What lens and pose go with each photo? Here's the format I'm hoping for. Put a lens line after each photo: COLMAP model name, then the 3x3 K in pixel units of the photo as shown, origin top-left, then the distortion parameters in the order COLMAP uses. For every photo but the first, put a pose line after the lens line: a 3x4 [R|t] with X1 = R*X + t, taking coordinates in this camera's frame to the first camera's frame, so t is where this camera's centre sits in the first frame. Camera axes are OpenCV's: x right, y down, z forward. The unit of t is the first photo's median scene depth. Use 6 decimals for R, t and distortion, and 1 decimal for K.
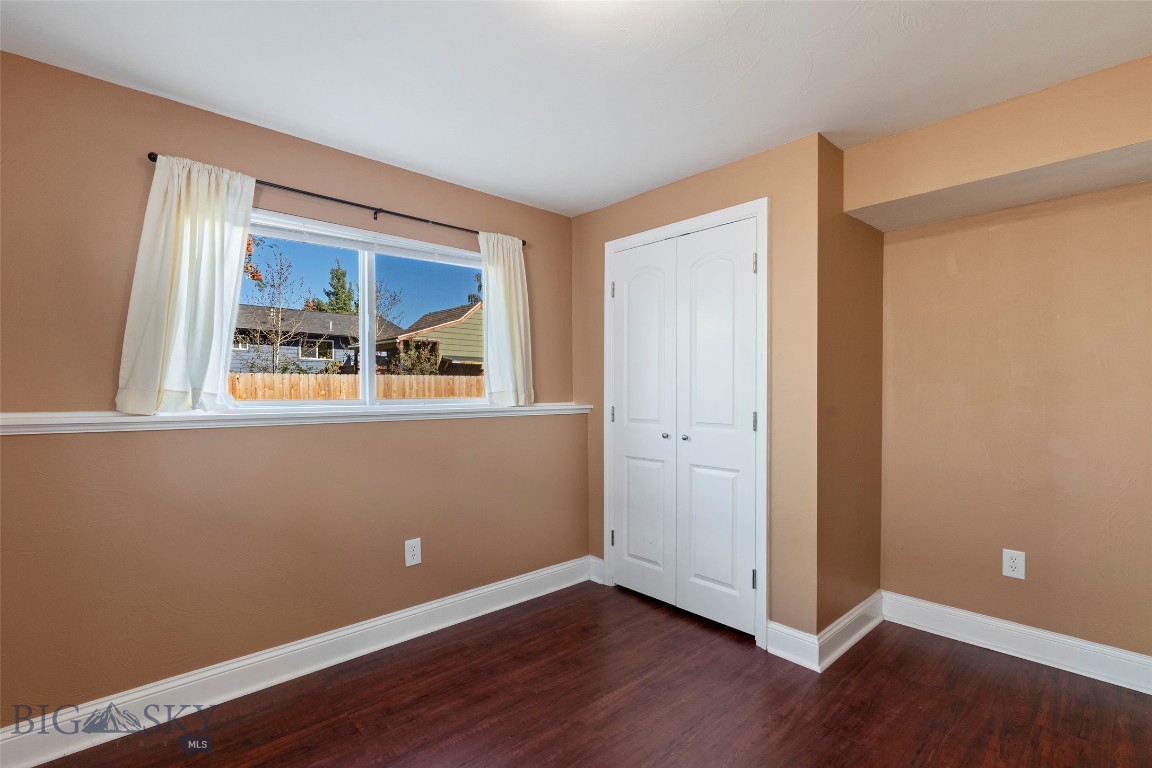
lens RADIAL K [[529.3, 0, 578.7], [0, 529.3, 391.1], [0, 0, 1]] dist [-0.010060, 0.003879]
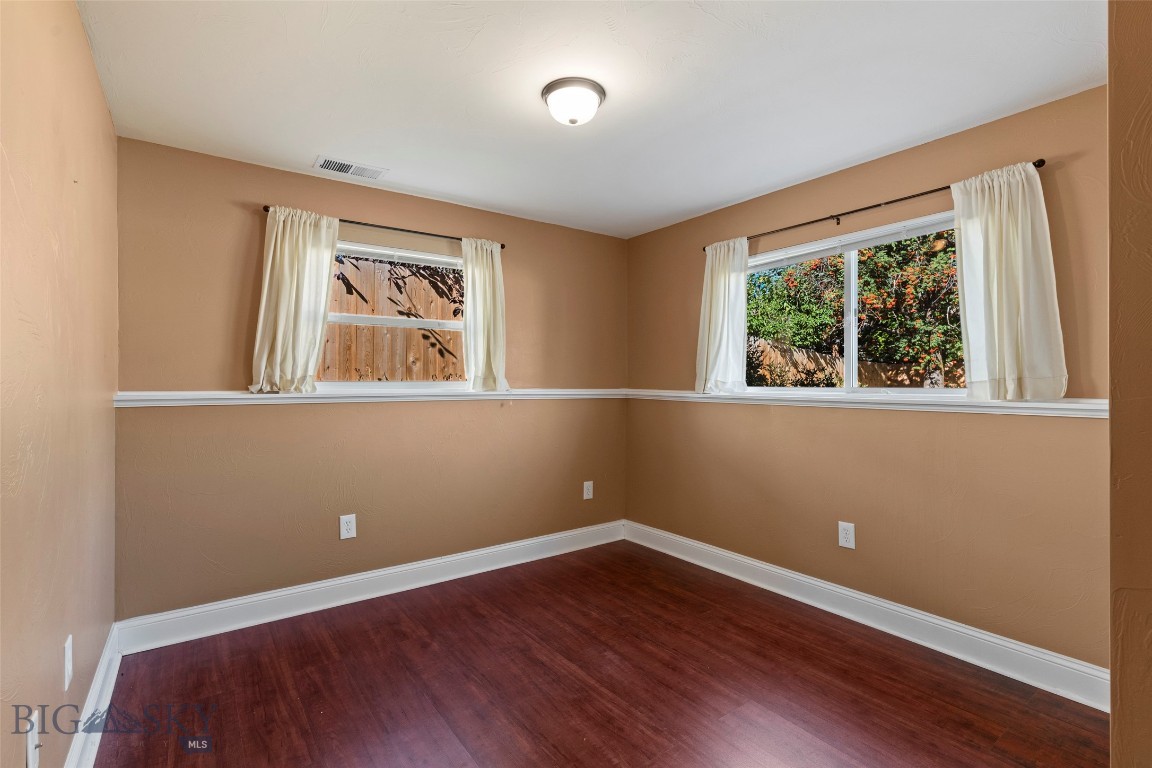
lens RADIAL K [[529.3, 0, 575.7], [0, 529.3, 376.5], [0, 0, 1]] dist [-0.010060, 0.003879]
pose [[-0.114323, -0.005810, -0.993427, 0.842284], [-0.000193, 0.999983, -0.005826, -0.001398], [0.993444, -0.000475, -0.114322, 0.635380]]
